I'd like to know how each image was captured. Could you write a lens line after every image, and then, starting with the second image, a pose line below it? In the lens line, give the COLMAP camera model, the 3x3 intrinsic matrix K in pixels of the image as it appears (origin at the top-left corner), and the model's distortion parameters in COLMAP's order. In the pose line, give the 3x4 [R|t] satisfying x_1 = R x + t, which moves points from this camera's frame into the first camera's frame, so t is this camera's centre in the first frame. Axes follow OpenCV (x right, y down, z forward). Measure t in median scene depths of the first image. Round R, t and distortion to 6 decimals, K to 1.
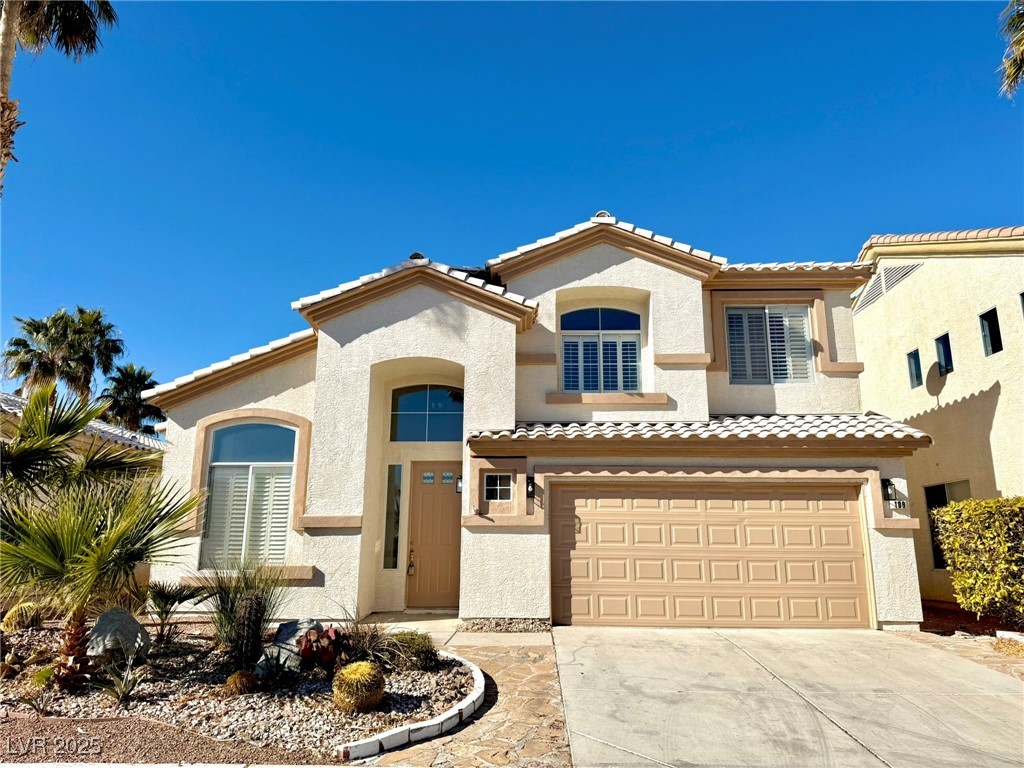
lens RADIAL K [[714.7, 0, 512.0], [0, 714.7, 384.0], [0, 0, 1]] dist [0.158569, -0.265580]
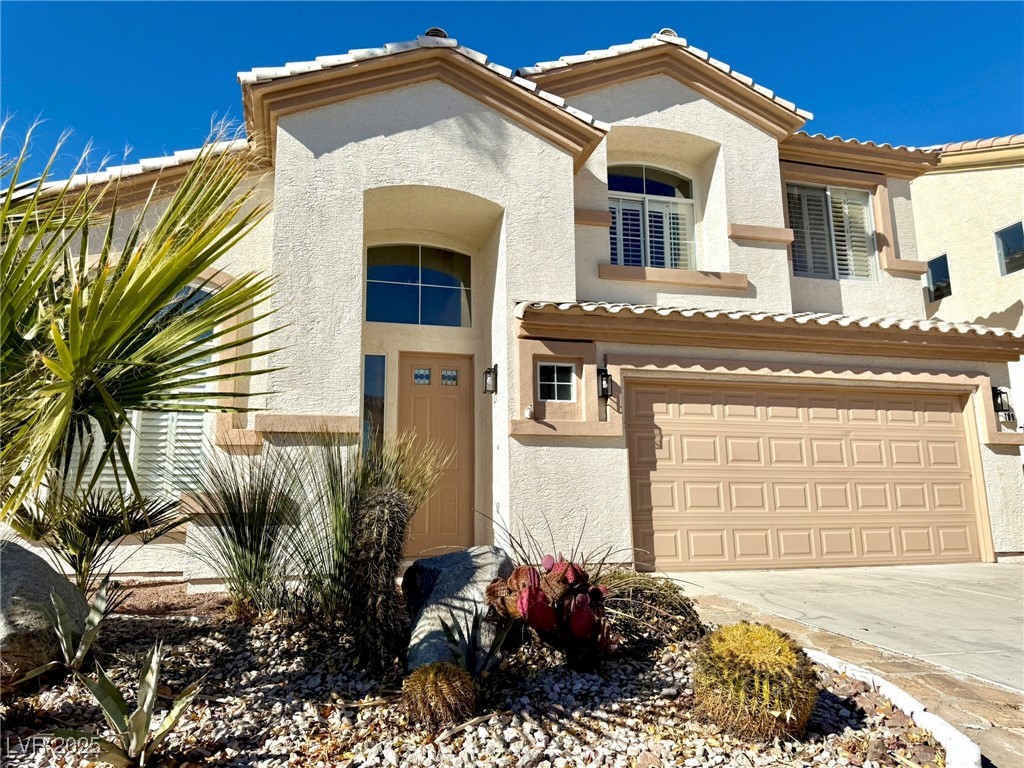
lens RADIAL K [[712.8, 0, 512.0], [0, 712.8, 384.0], [0, 0, 1]] dist [0.102032, -0.144629]
pose [[0.959788, 0.037701, 0.278181, -0.243628], [-0.048814, 0.998258, 0.033128, 0.120133], [-0.276448, -0.045375, 0.959957, 0.334715]]
